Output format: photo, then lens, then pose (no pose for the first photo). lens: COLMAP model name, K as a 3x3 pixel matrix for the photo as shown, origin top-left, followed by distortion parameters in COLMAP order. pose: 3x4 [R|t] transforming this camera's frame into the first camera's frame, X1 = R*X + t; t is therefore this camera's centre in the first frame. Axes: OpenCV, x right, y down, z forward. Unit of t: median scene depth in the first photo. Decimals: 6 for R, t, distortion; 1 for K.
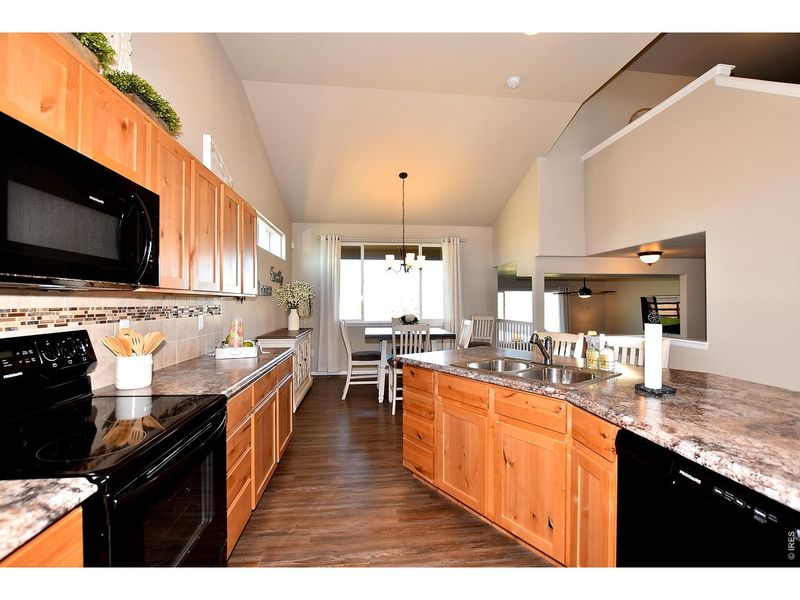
lens RADIAL K [[355.1, 0, 404.7], [0, 355.1, 301.2], [0, 0, 1]] dist [-0.029710, 0.003428]
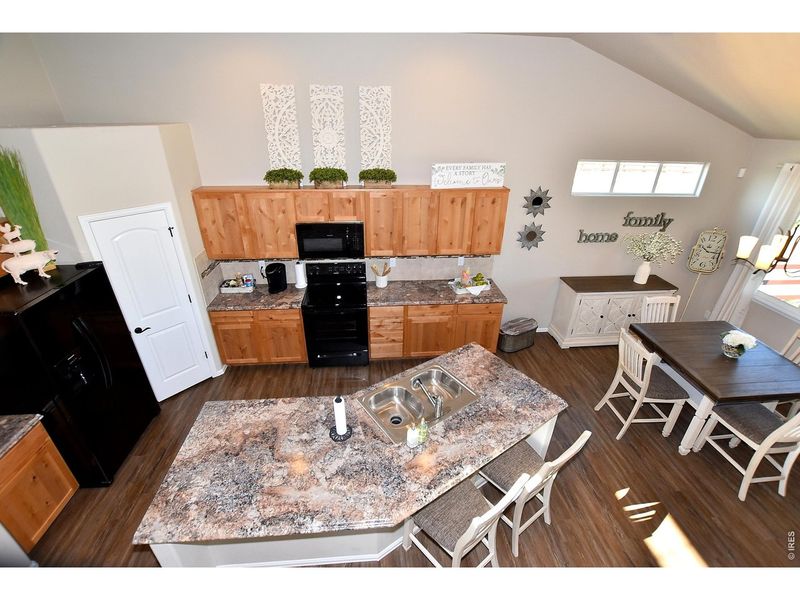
lens RADIAL K [[365.1, 0, 400.8], [0, 365.1, 298.3], [0, 0, 1]] dist [-0.030889, 0.004627]
pose [[-0.016329, 0.458375, -0.888609, 0.677304], [-0.014816, 0.888519, 0.458601, -0.369317], [0.999757, 0.020655, -0.007717, 0.458835]]
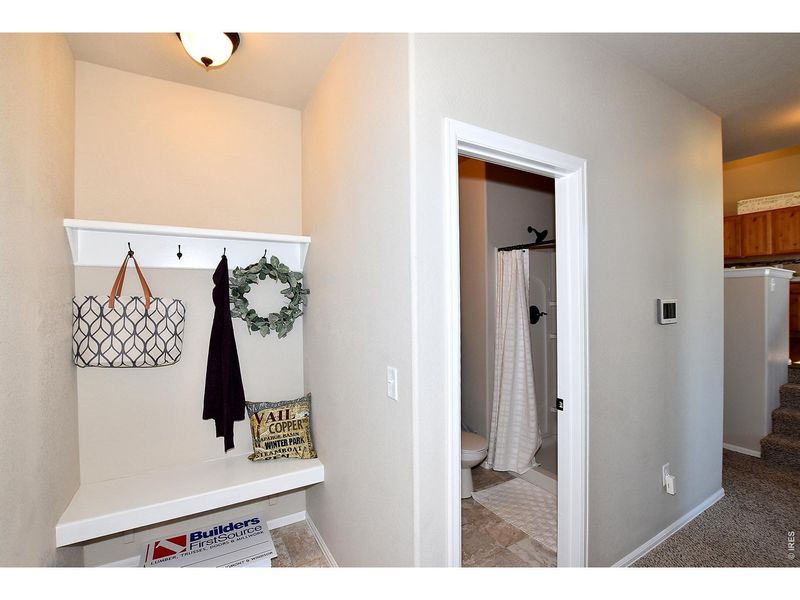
lens RADIAL K [[373.2, 0, 395.9], [0, 373.2, 299.2], [0, 0, 1]] dist [-0.035120, 0.006586]
pose [[-0.915151, 0.008704, -0.403016, 1.643995], [0.011188, 0.999930, -0.003810, 0.153132], [0.402955, -0.007996, -0.915185, 1.341578]]
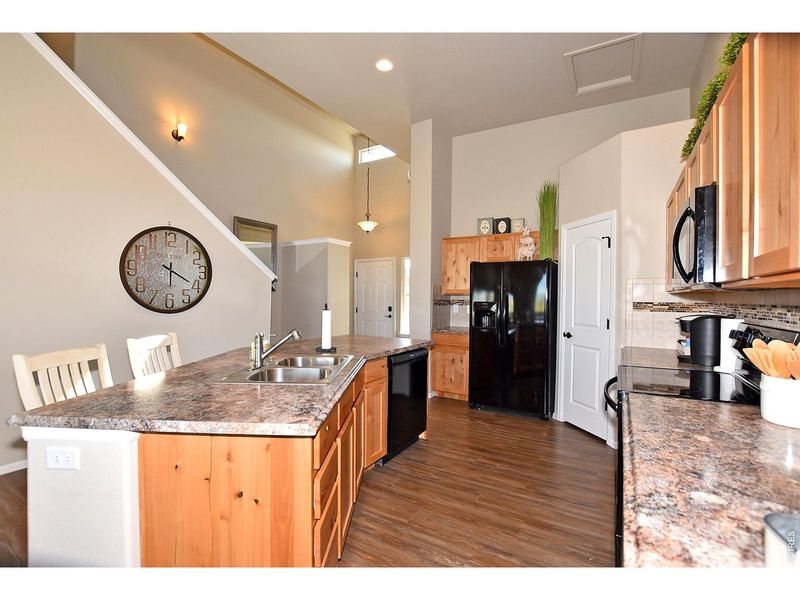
lens RADIAL K [[365.1, 0, 399.2], [0, 365.1, 301.7], [0, 0, 1]] dist [-0.030889, 0.004627]
pose [[-0.789424, -0.012895, 0.613713, -0.233725], [-0.010628, 0.999917, 0.007338, 0.004218], [-0.613756, -0.000730, -0.789495, 0.789753]]
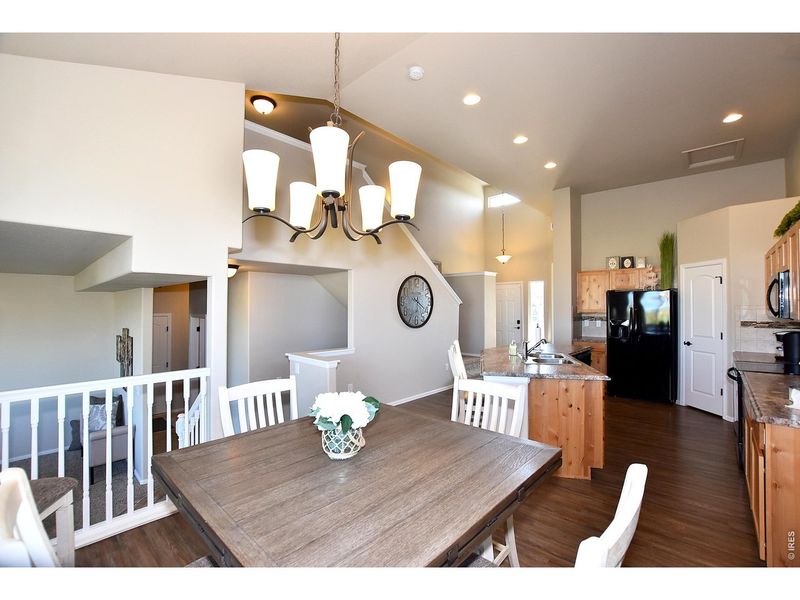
lens RADIAL K [[355.1, 0, 397.9], [0, 355.1, 301.1], [0, 0, 1]] dist [-0.029710, 0.003428]
pose [[-0.656624, 0.011813, 0.754126, -0.266041], [-0.001470, 0.999855, -0.016943, -0.035678], [-0.754217, -0.012234, -0.656511, 1.374331]]
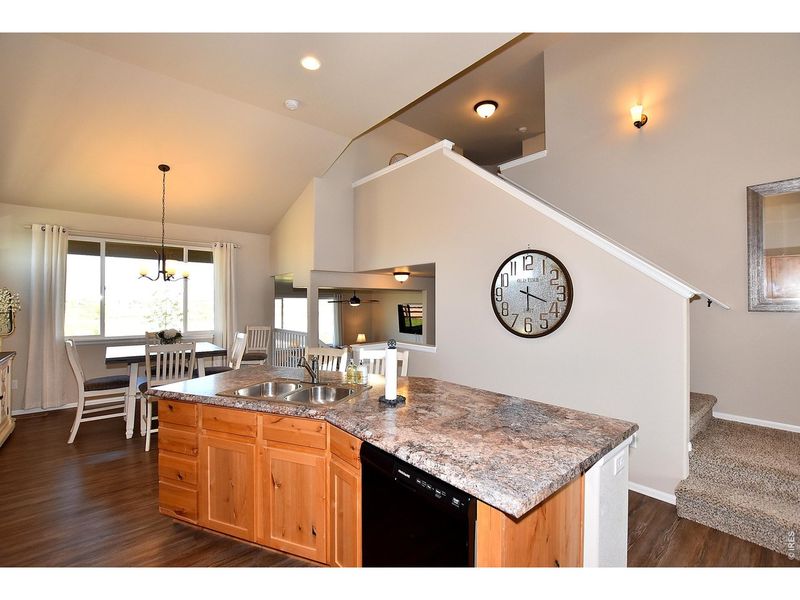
lens RADIAL K [[355.1, 0, 398.9], [0, 355.1, 300.6], [0, 0, 1]] dist [-0.029710, 0.003428]
pose [[0.832744, 0.009010, 0.553585, 0.005017], [-0.004959, 0.999949, -0.008816, -0.032637], [-0.553636, 0.004596, 0.832746, -0.030931]]
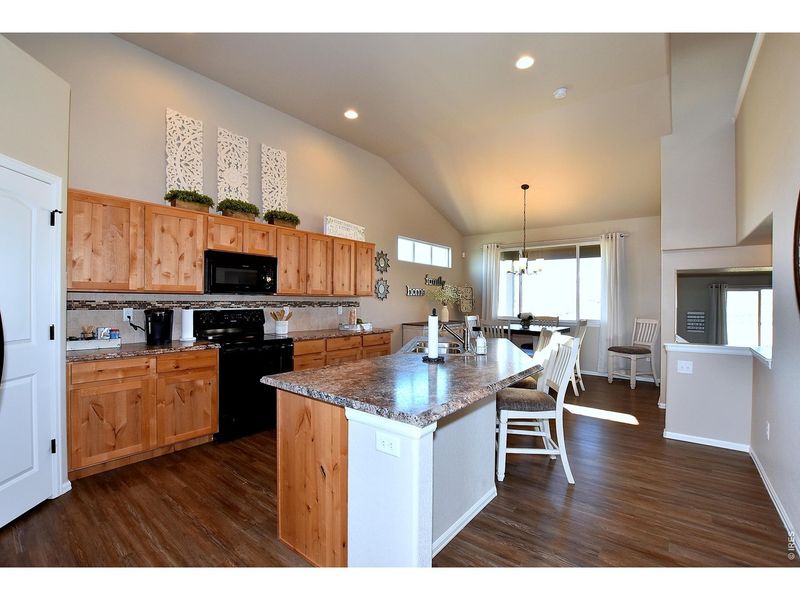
lens RADIAL K [[365.1, 0, 404.4], [0, 365.1, 294.0], [0, 0, 1]] dist [-0.030889, 0.004627]
pose [[0.715796, -0.001051, -0.698309, 0.633231], [-0.009617, 0.999889, -0.011363, -0.004959], [0.698243, 0.014849, 0.715706, -0.087486]]
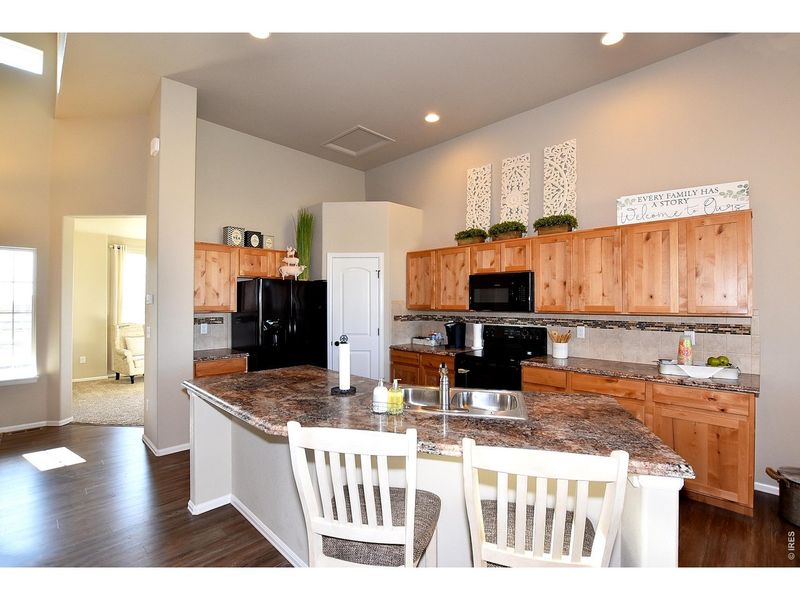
lens RADIAL K [[373.2, 0, 402.9], [0, 373.2, 301.2], [0, 0, 1]] dist [-0.035120, 0.006586]
pose [[-0.778132, -0.000630, -0.628100, 0.530181], [0.003565, 0.999979, -0.005420, -0.032826], [0.628091, -0.006456, -0.778113, 0.839112]]
